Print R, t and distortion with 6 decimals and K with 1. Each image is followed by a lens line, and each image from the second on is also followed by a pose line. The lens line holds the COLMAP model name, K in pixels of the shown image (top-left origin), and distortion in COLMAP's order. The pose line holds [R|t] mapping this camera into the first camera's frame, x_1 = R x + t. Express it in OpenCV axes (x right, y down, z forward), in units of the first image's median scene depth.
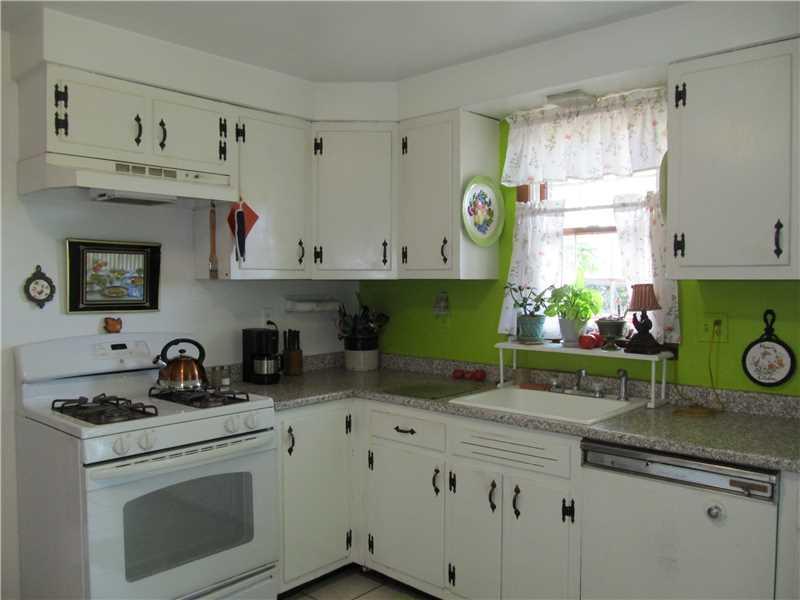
lens RADIAL K [[674.3, 0, 404.3], [0, 674.3, 302.4], [0, 0, 1]] dist [-0.054753, 0.013452]
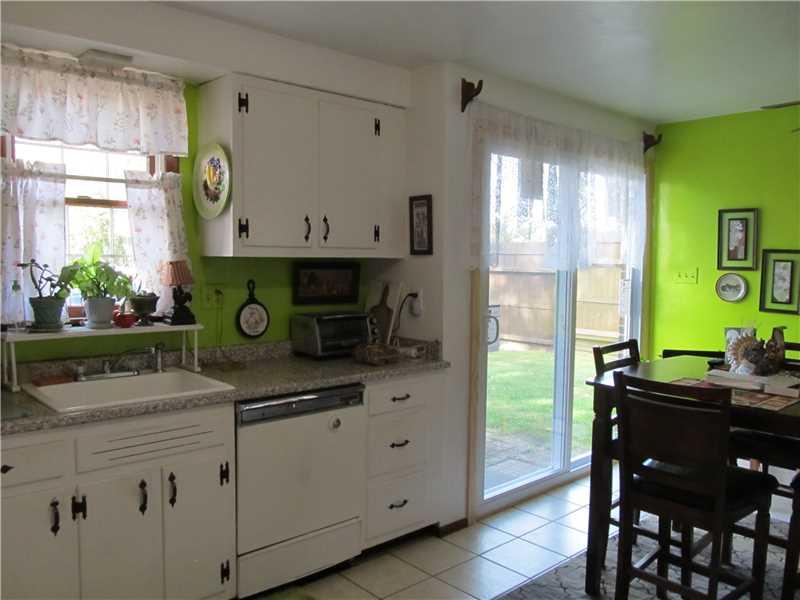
lens RADIAL K [[674.3, 0, 404.3], [0, 674.3, 302.4], [0, 0, 1]] dist [-0.054753, 0.013452]
pose [[0.059486, -0.066346, 0.996022, -0.682831], [0.020781, 0.997655, 0.065214, -0.022140], [-0.998013, 0.016819, 0.060725, 0.558503]]
